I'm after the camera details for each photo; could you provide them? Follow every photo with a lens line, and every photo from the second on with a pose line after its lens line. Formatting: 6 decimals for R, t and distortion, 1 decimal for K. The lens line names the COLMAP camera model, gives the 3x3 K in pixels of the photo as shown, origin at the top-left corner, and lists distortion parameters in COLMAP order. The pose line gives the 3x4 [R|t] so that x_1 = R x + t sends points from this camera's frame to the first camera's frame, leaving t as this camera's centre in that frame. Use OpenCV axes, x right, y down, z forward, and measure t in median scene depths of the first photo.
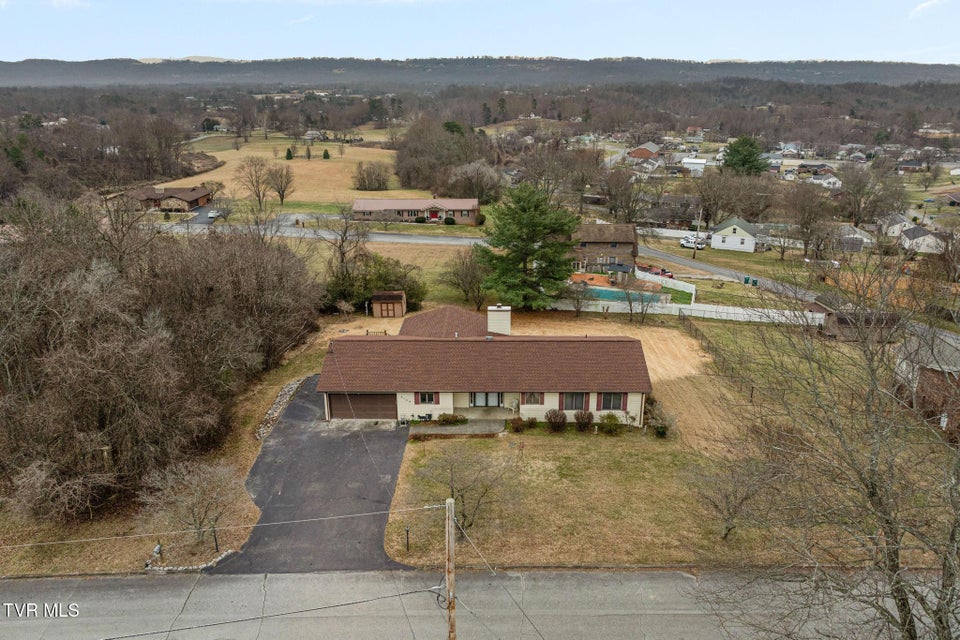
lens RADIAL K [[682.4, 0, 482.6], [0, 682.4, 322.9], [0, 0, 1]] dist [-0.040313, -0.009418]
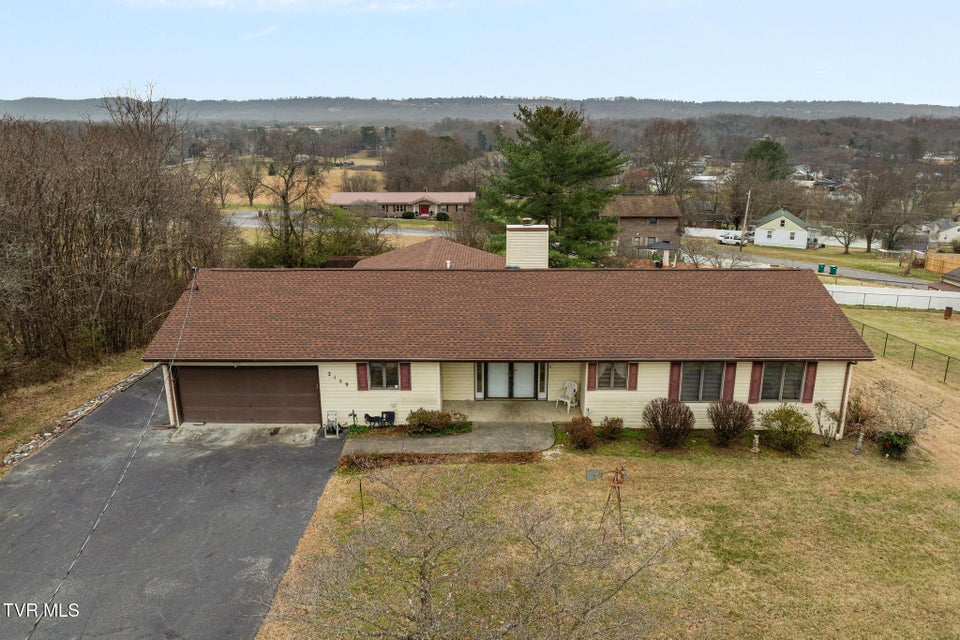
lens RADIAL K [[682.4, 0, 479.4], [0, 682.4, 314.9], [0, 0, 1]] dist [-0.040313, -0.009418]
pose [[0.999993, -0.001514, 0.003386, -0.017838], [0.001739, 0.997715, -0.067536, 0.097140], [-0.003276, 0.067541, 0.997711, 0.520604]]
